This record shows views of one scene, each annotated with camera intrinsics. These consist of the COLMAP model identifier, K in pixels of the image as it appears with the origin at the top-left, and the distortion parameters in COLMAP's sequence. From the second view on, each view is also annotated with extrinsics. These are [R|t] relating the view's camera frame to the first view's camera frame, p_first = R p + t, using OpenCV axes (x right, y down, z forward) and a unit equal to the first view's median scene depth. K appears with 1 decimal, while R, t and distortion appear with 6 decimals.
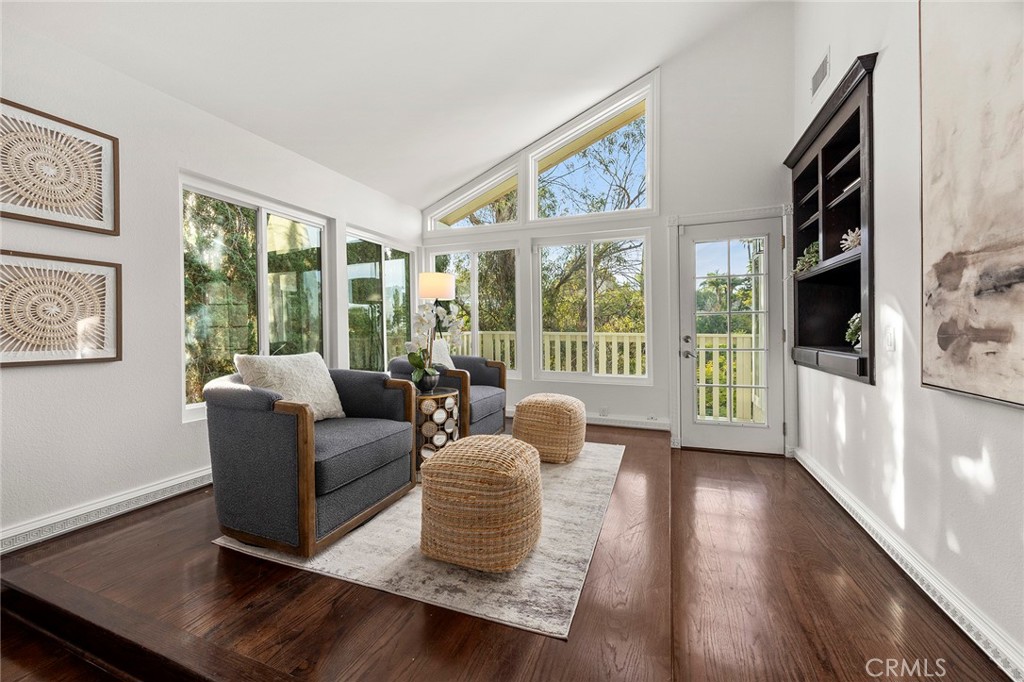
lens RADIAL K [[413.2, 0, 511.5], [0, 413.2, 338.5], [0, 0, 1]] dist [0.010453, -0.000137]
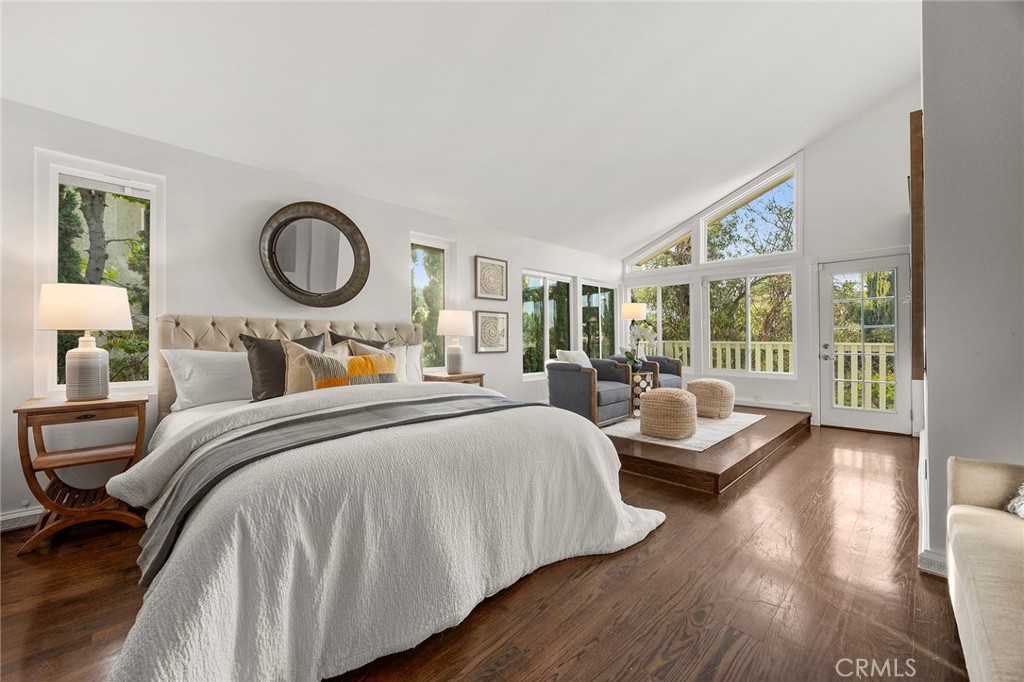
lens RADIAL K [[413.2, 0, 511.5], [0, 413.2, 338.5], [0, 0, 1]] dist [0.010453, -0.000137]
pose [[0.914197, -0.000699, -0.405268, 0.033055], [-0.008432, 0.999749, -0.020746, 0.013315], [0.405181, 0.022383, 0.913962, -0.707862]]
